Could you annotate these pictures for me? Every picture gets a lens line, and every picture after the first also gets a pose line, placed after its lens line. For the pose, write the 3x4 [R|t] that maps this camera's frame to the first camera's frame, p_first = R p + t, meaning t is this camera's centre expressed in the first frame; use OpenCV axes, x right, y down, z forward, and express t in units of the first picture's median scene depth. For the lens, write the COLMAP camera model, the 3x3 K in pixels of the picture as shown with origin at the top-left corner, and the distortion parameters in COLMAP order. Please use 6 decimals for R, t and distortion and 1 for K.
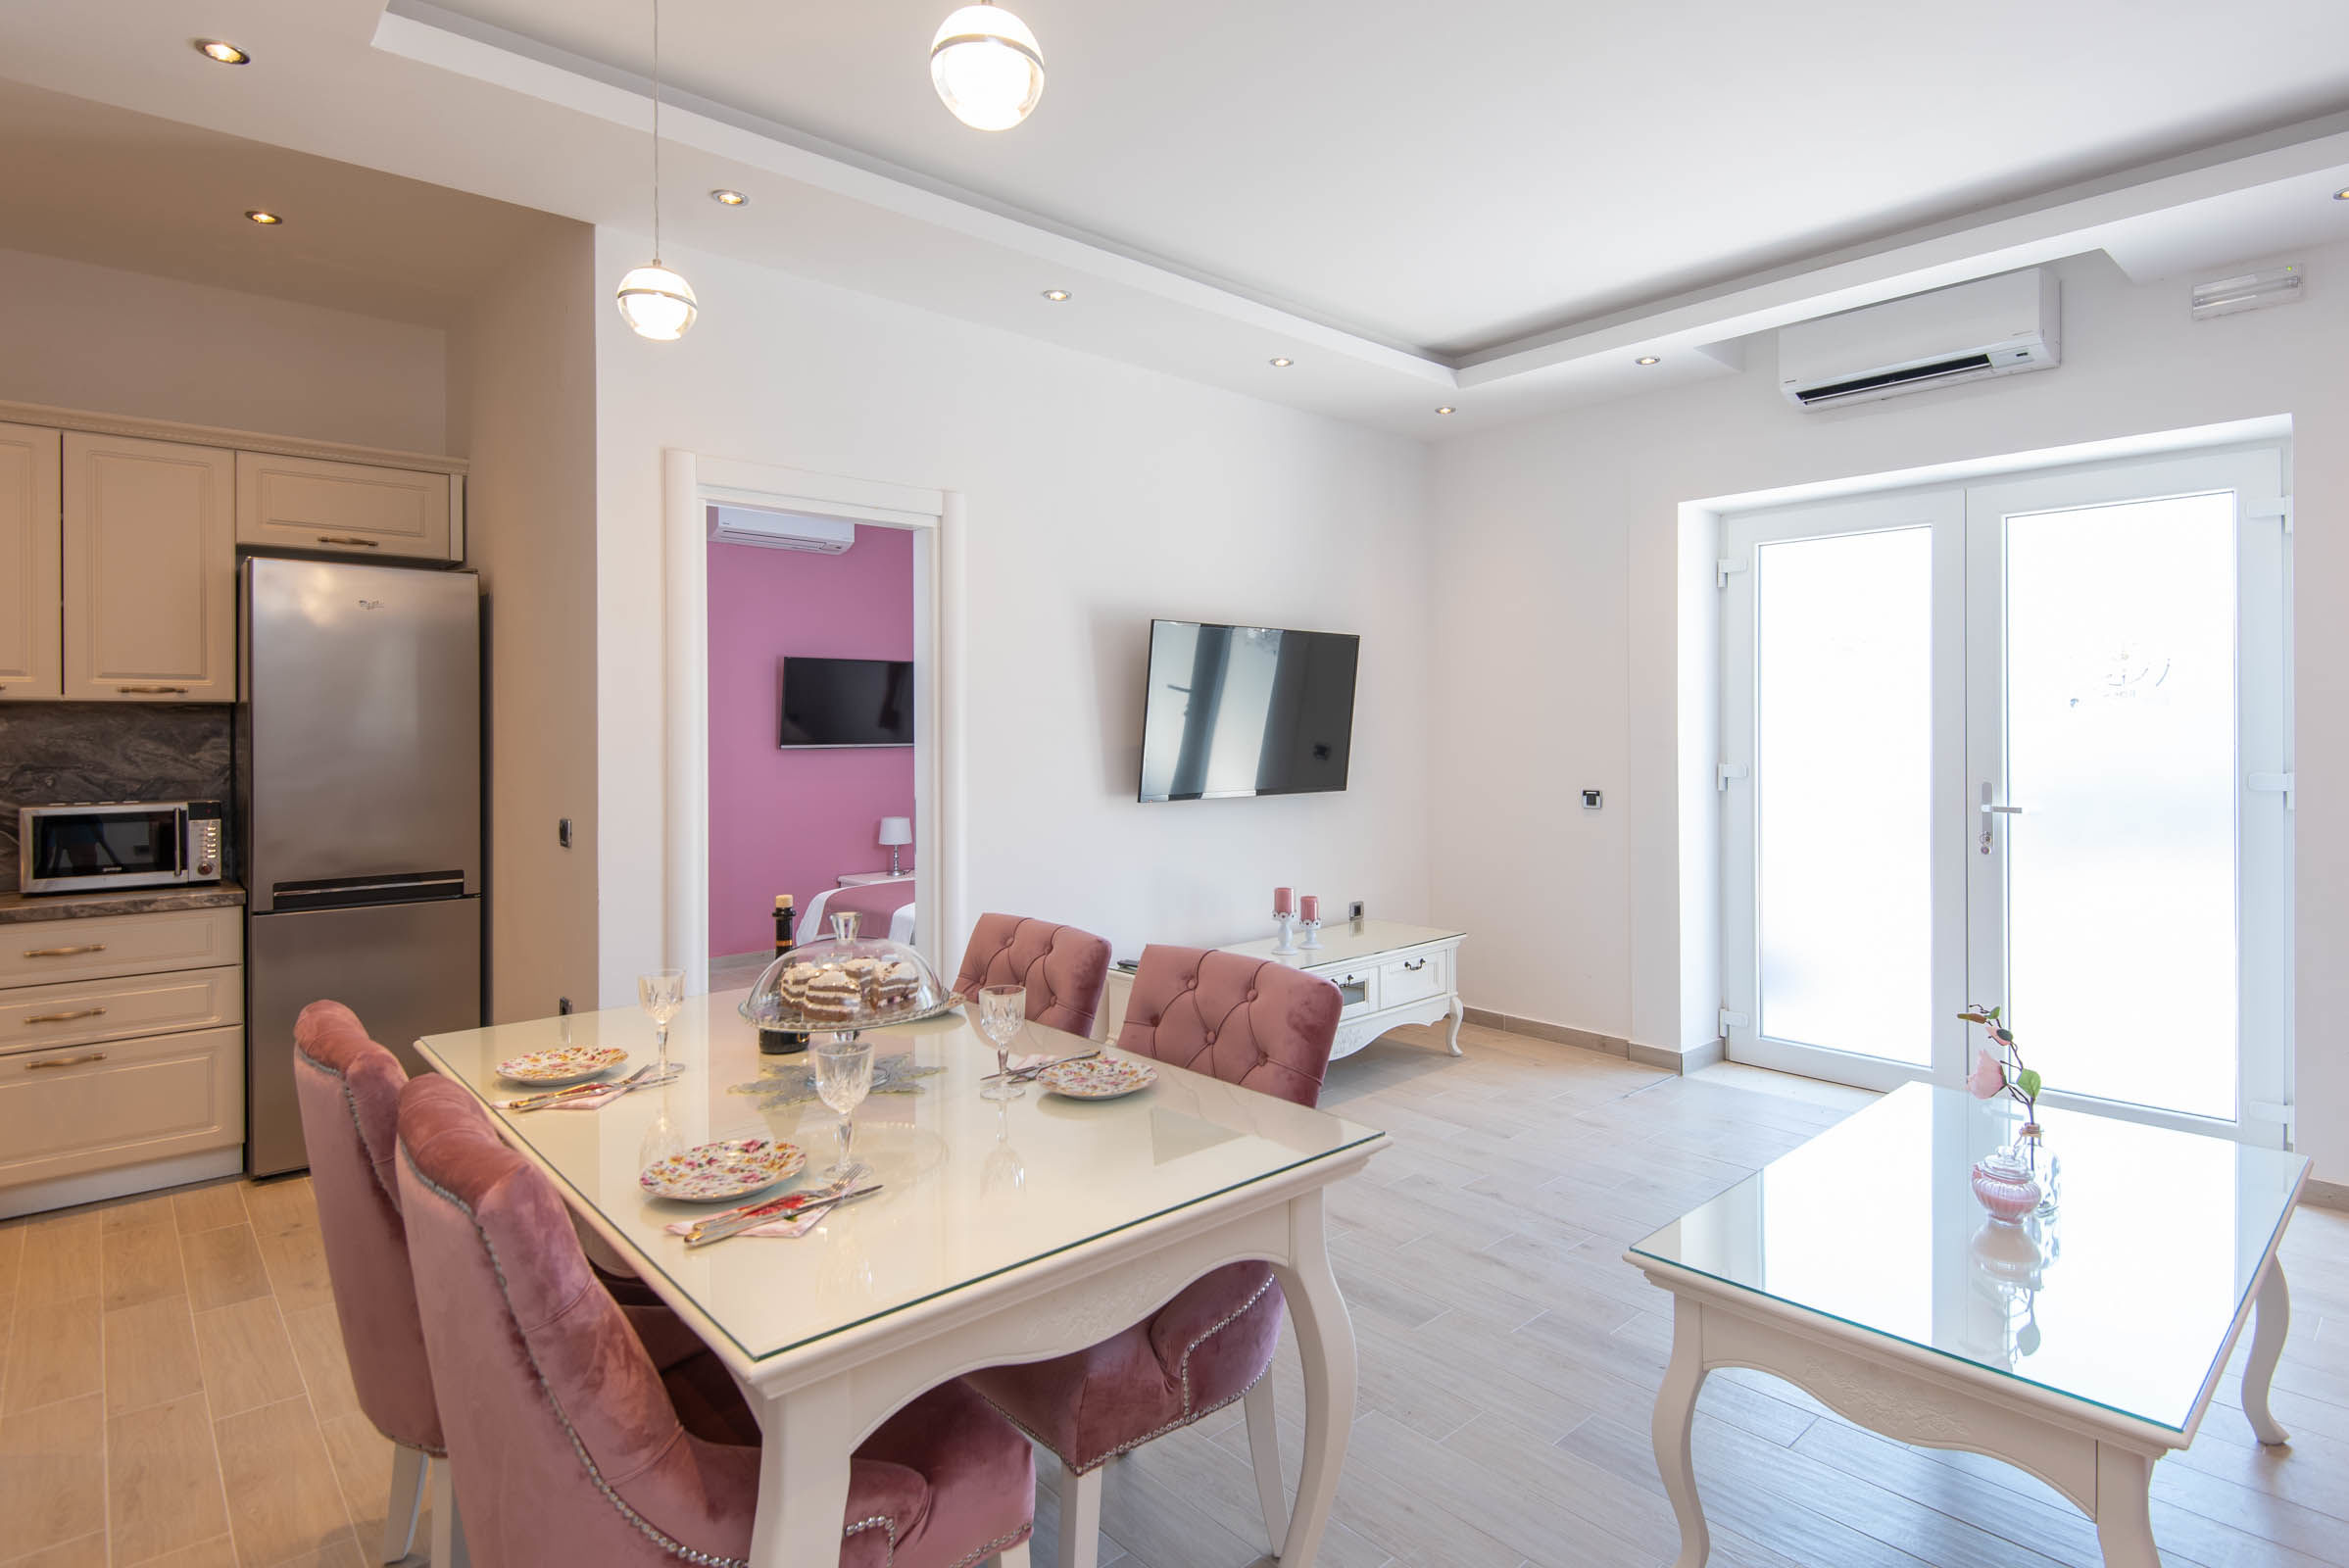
lens RADIAL K [[1208.3, 0, 1220.0], [0, 1208.3, 730.2], [0, 0, 1]] dist [0.022701, -0.017805]
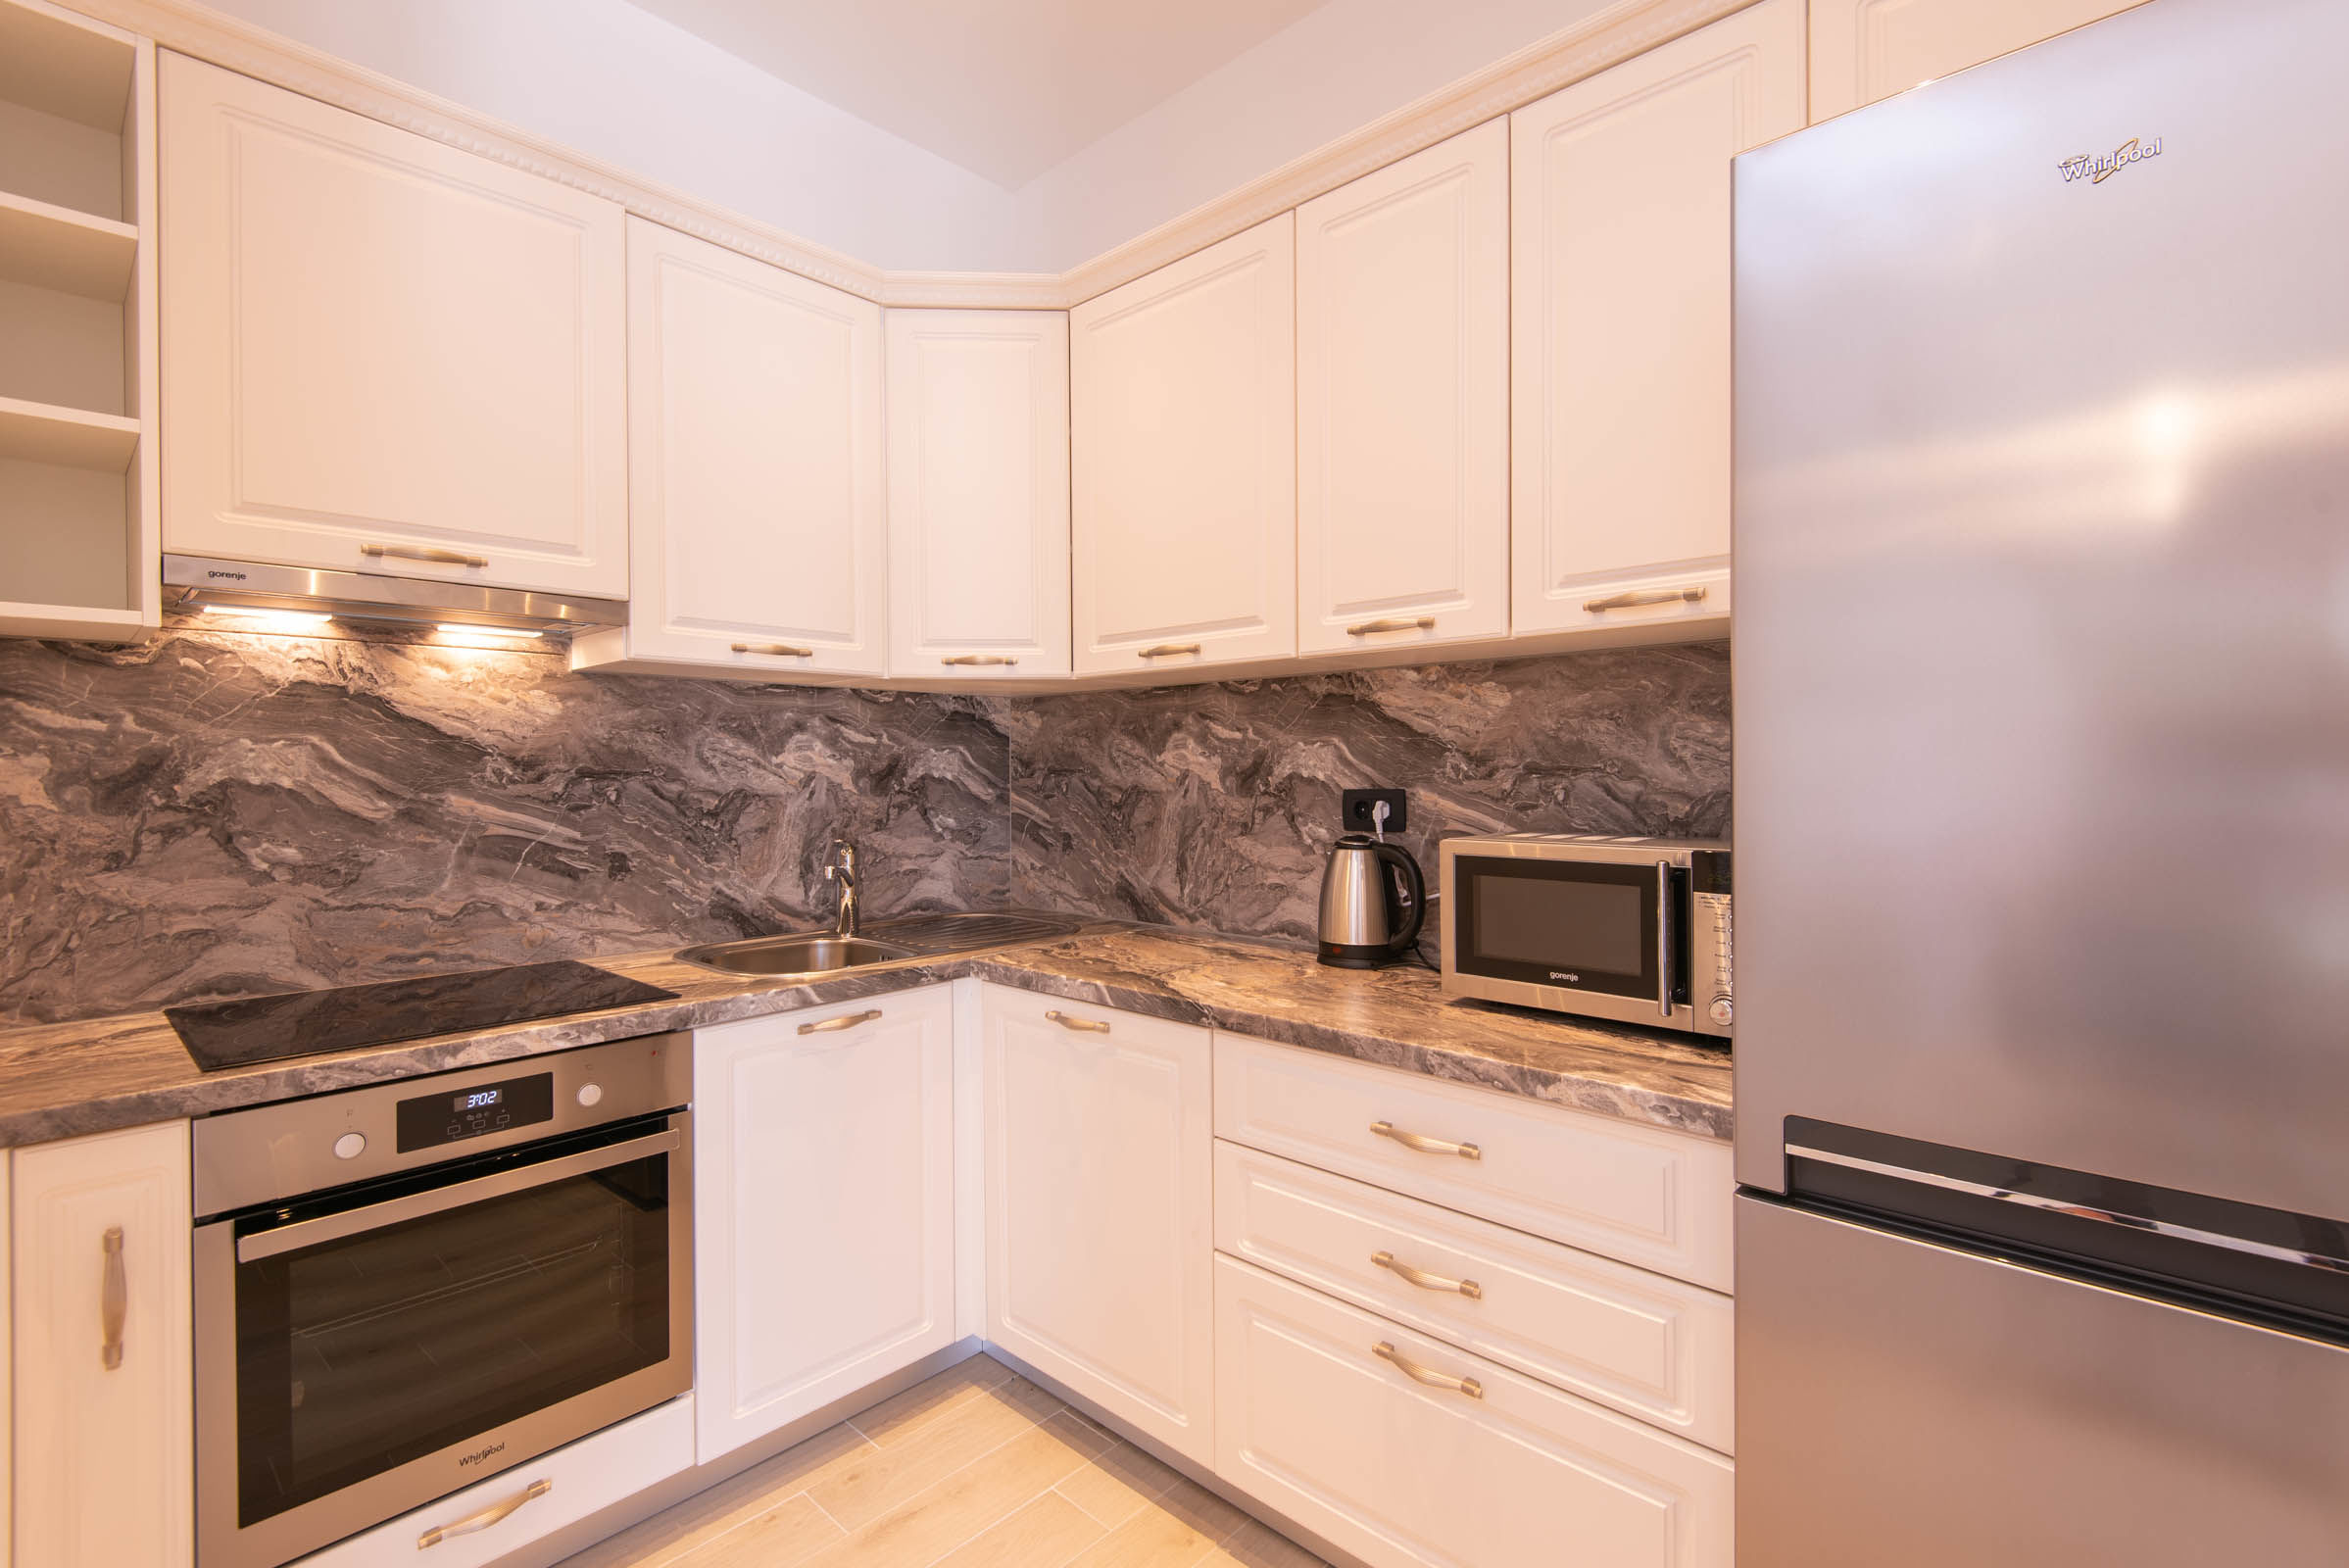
lens RADIAL K [[1067.2, 0, 1179.4], [0, 1067.2, 779.5], [0, 0, 1]] dist [0.018050, -0.007469]
pose [[0.079907, 0.012380, -0.996725, -0.513877], [0.004893, 0.999906, 0.012812, 0.030567], [0.996790, -0.005901, 0.079839, 0.837625]]
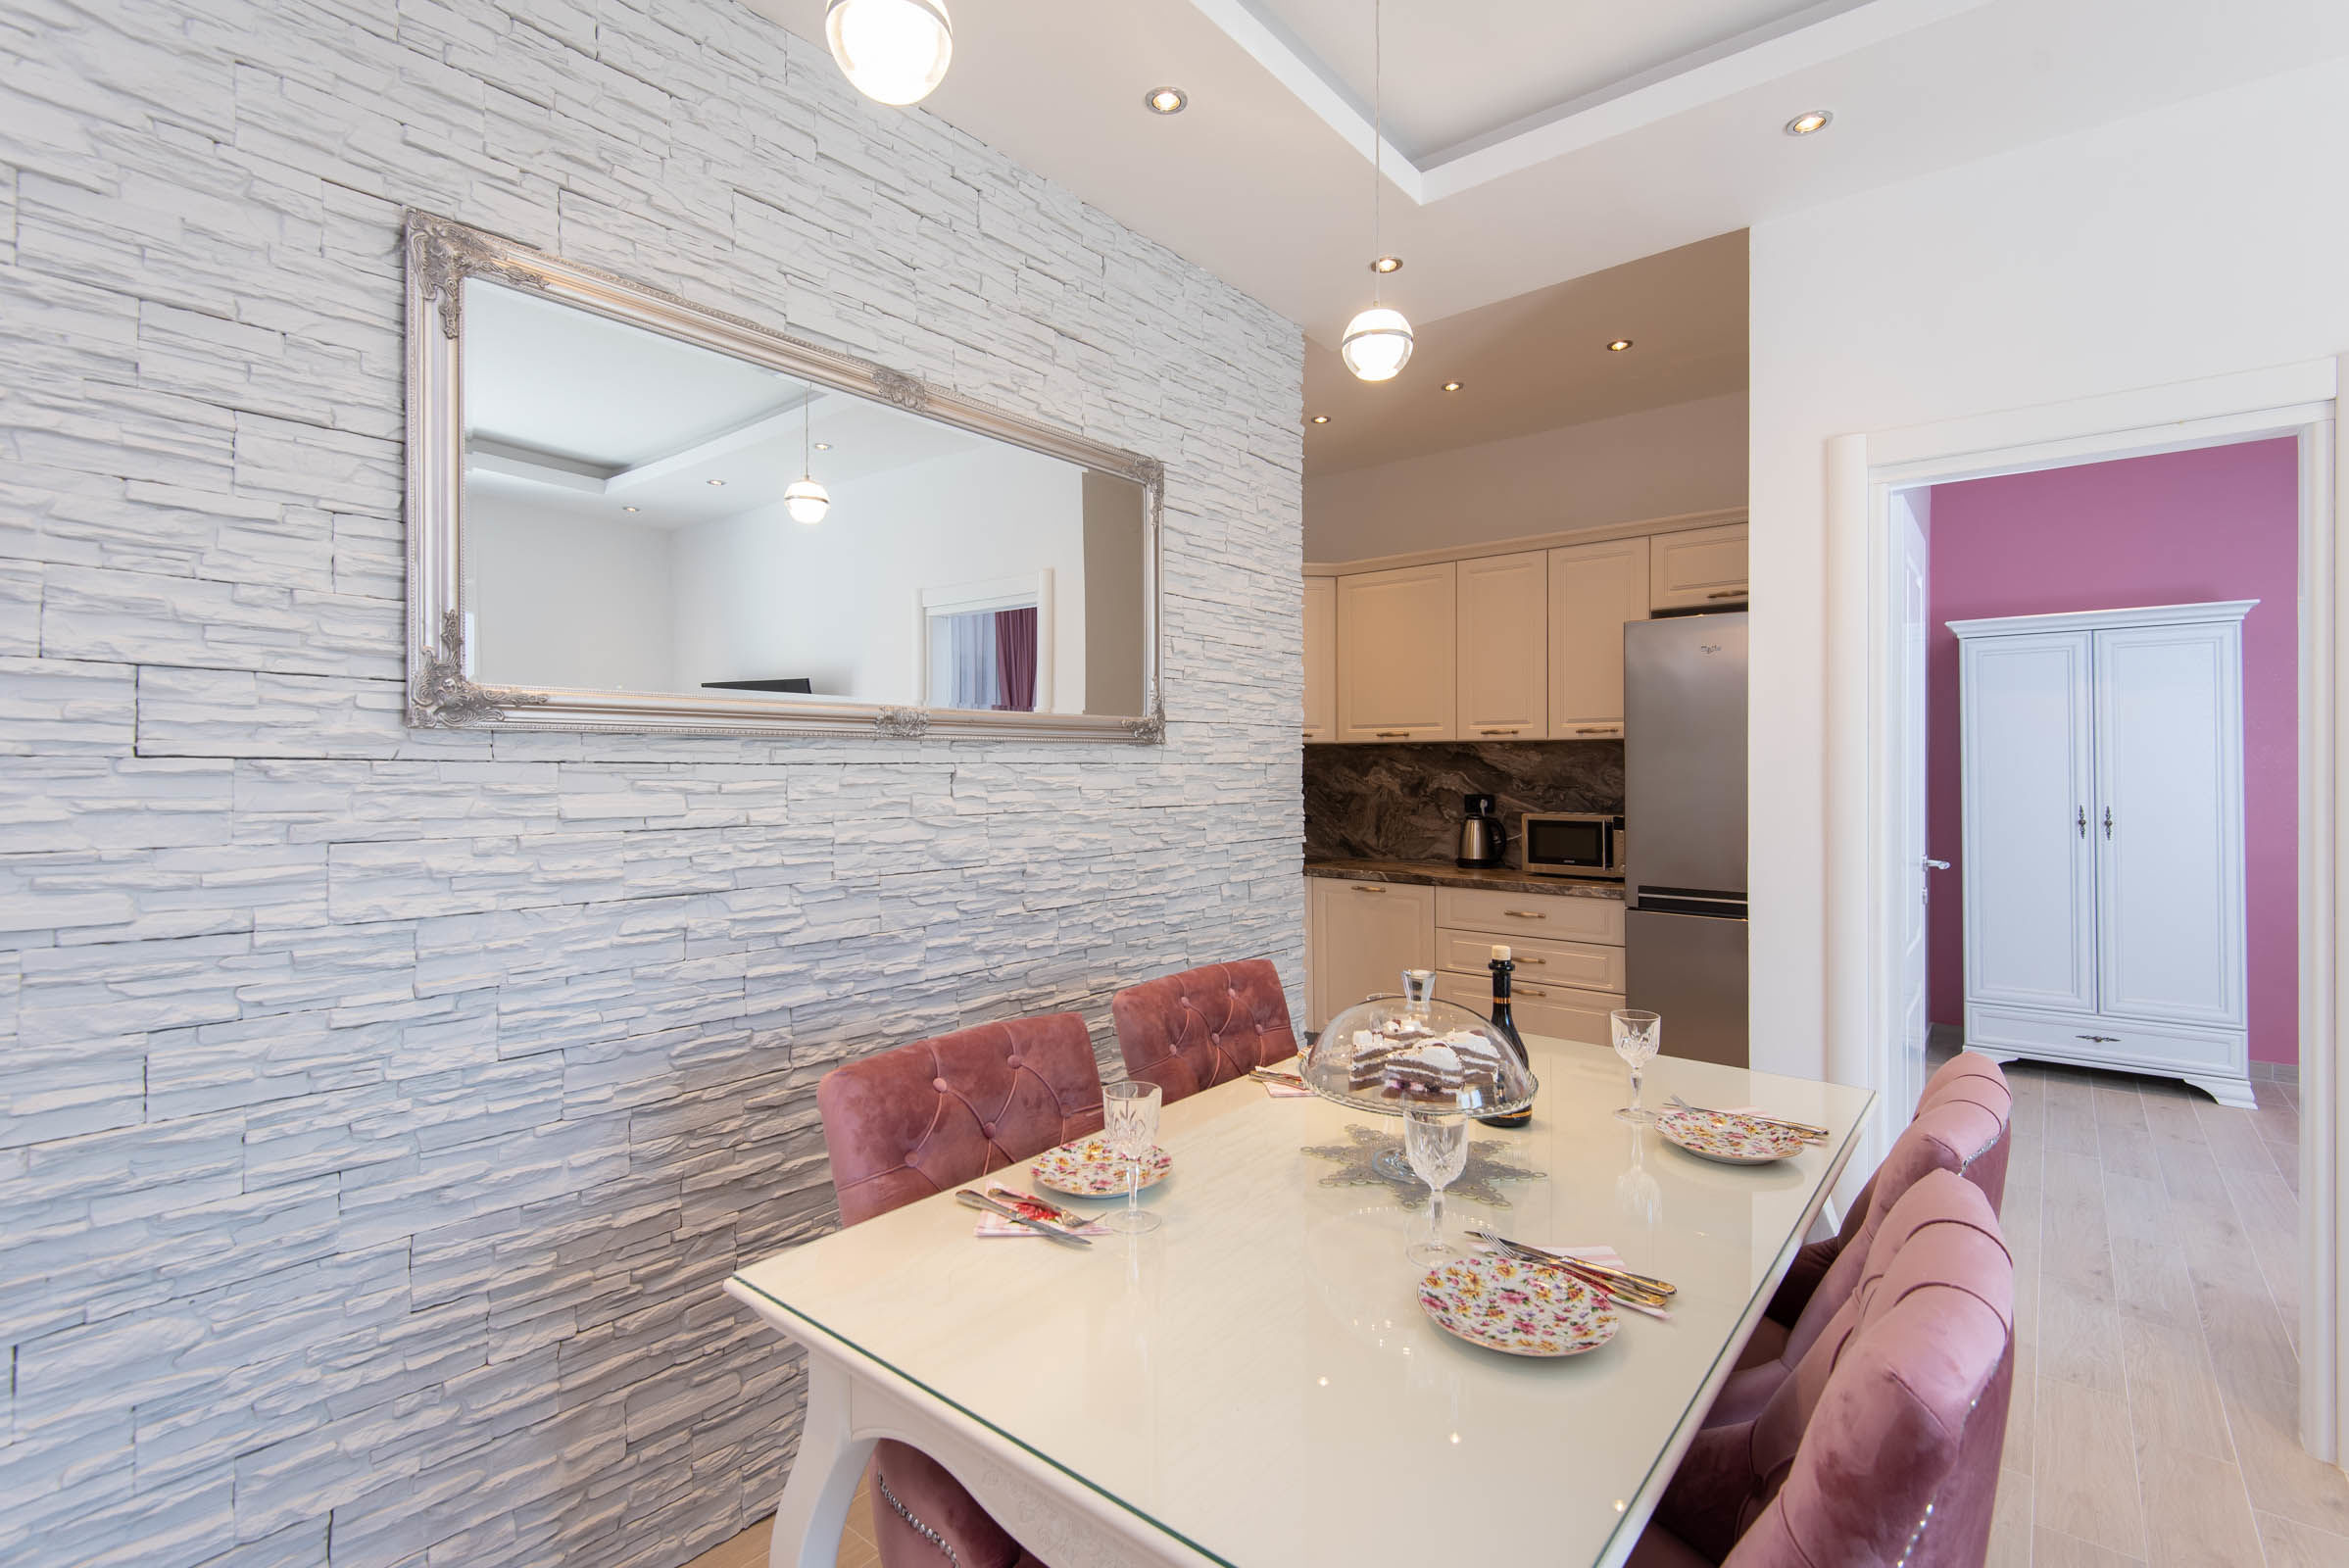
lens RADIAL K [[1067.2, 0, 1175.5], [0, 1067.2, 765.0], [0, 0, 1]] dist [0.018050, -0.007469]
pose [[0.140274, 0.002977, -0.990108, 0.232461], [0.001144, 0.999994, 0.003169, 0.000671], [0.990112, -0.001577, 0.140270, 0.399847]]
